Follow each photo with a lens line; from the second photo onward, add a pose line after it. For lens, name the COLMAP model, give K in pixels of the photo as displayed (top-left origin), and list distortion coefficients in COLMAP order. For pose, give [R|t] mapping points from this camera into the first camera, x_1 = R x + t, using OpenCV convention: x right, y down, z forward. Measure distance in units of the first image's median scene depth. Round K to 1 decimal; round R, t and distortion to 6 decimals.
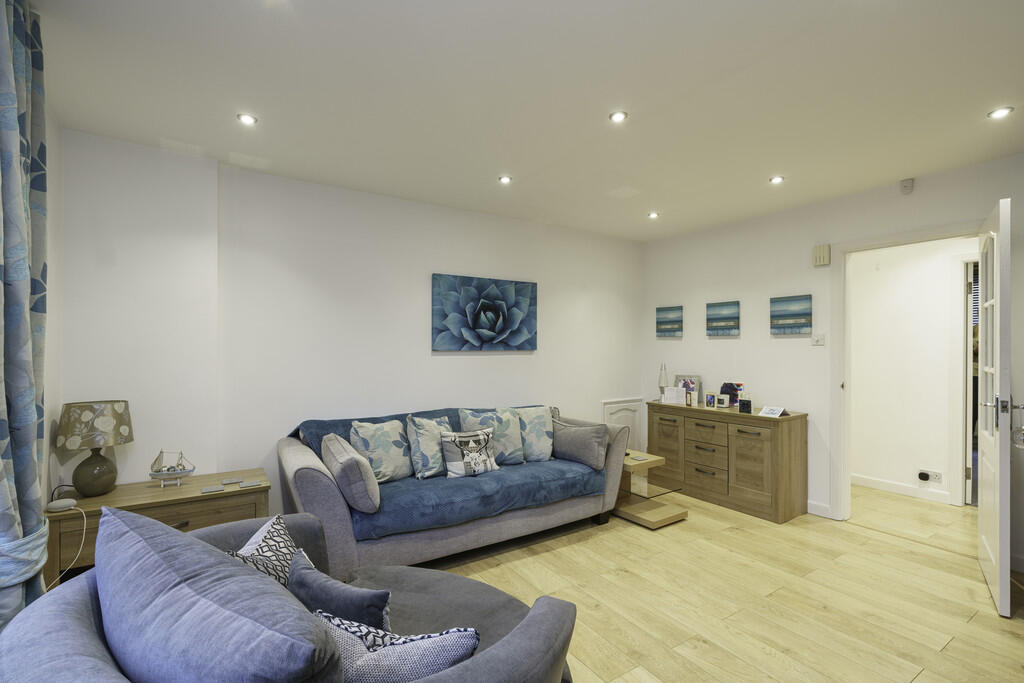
lens RADIAL K [[456.0, 0, 512.8], [0, 456.0, 349.4], [0, 0, 1]] dist [-0.000870, 0.000888]
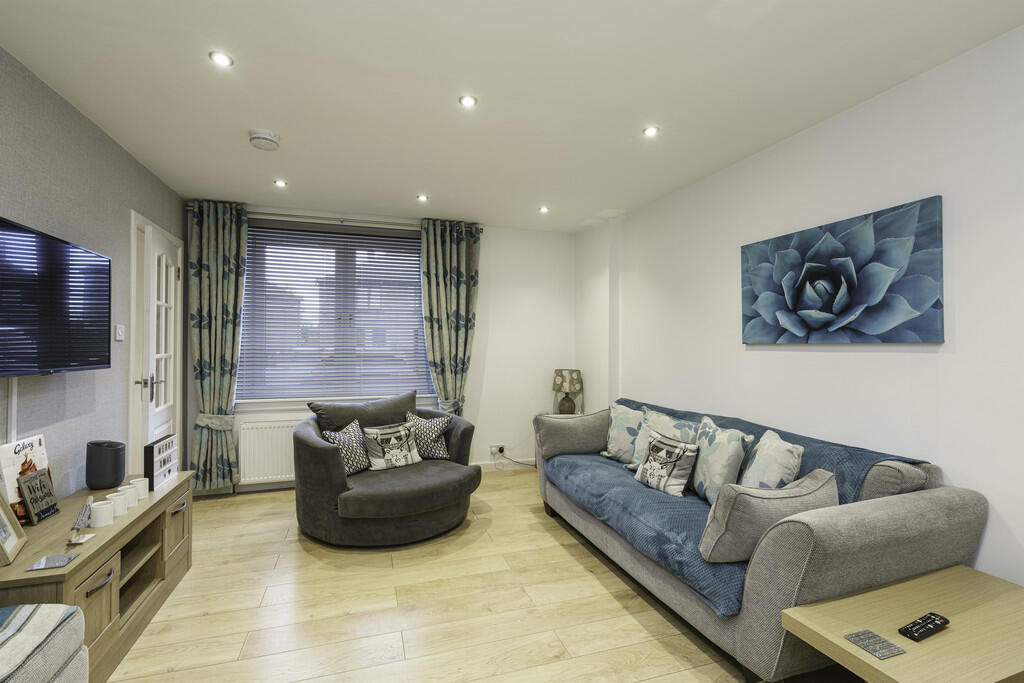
lens RADIAL K [[456.0, 0, 504.2], [0, 456.0, 341.5], [0, 0, 1]] dist [-0.000870, 0.000888]
pose [[-0.254593, -0.009566, -0.967001, 0.653724], [-0.008151, 0.999937, -0.007746, 0.007735], [0.967014, 0.005910, -0.254655, 0.755675]]
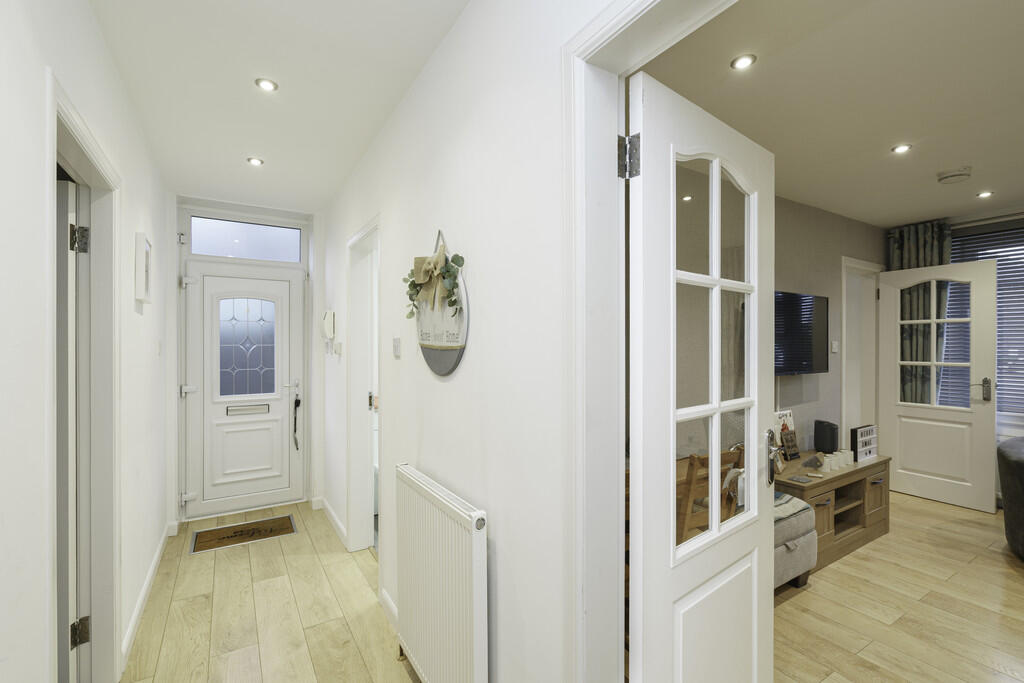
lens RADIAL K [[456.0, 0, 511.1], [0, 456.0, 345.2], [0, 0, 1]] dist [-0.000870, 0.000888]
pose [[-0.999927, 0.001312, 0.012002, 0.804642], [0.001440, 0.999942, 0.010683, -0.019195], [-0.011988, 0.010699, -0.999871, 0.984788]]
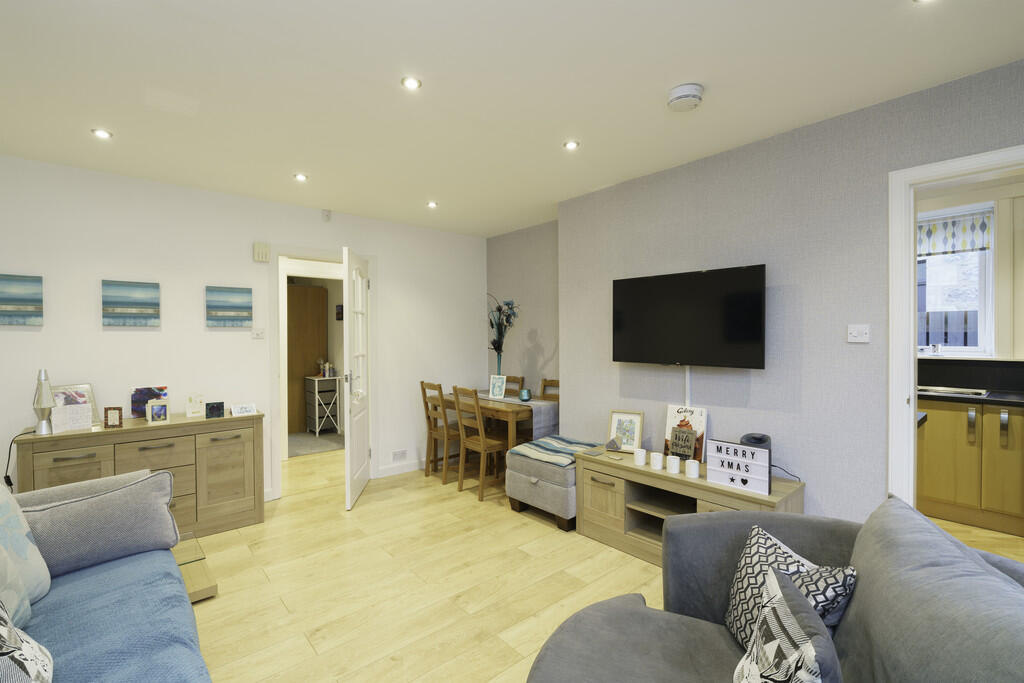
lens RADIAL K [[456.0, 0, 494.2], [0, 456.0, 345.0], [0, 0, 1]] dist [-0.000870, 0.000888]
pose [[-0.102786, -0.014937, 0.994591, -0.376651], [0.012214, 0.999793, 0.016278, -0.004558], [-0.994629, 0.013821, -0.102582, 0.533787]]
